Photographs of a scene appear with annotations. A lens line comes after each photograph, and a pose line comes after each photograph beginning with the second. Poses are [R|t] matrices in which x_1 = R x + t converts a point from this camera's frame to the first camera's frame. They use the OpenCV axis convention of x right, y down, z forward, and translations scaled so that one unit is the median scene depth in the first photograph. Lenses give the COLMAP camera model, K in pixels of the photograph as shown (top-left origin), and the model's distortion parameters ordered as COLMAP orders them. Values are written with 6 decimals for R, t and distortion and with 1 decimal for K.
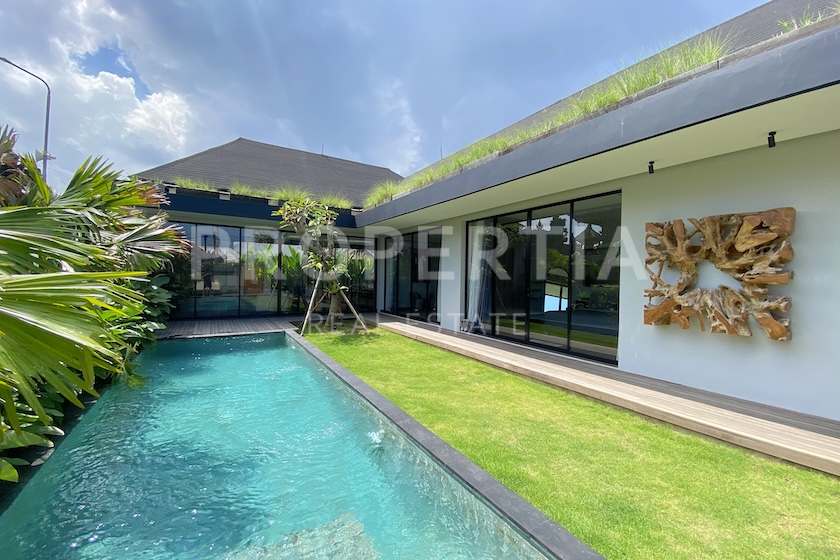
lens RADIAL K [[359.2, 0, 420.0], [0, 359.2, 280.0], [0, 0, 1]] dist [0.059755, -0.036055]
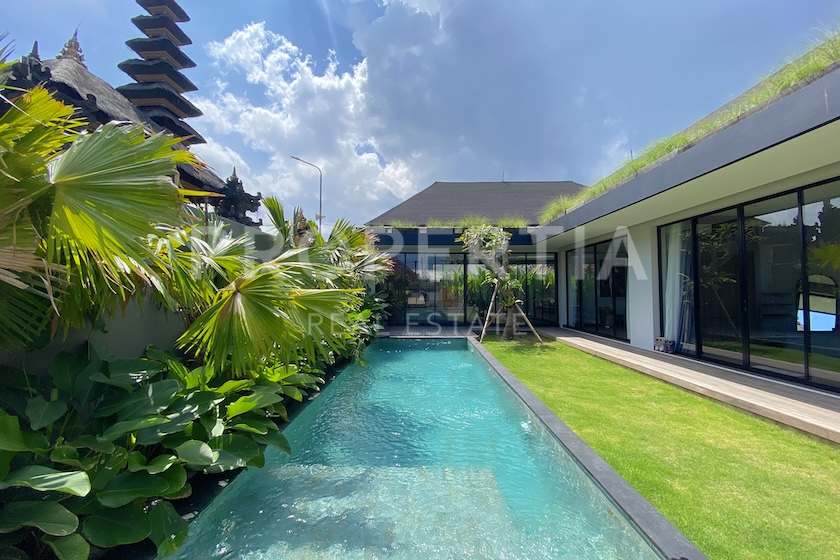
lens RADIAL K [[359.2, 0, 420.0], [0, 359.2, 280.0], [0, 0, 1]] dist [0.059755, -0.036055]
pose [[0.857797, -0.036225, -0.512710, 0.112048], [0.011670, 0.998629, -0.051033, 0.011319], [0.513856, 0.037793, 0.857044, -0.095869]]
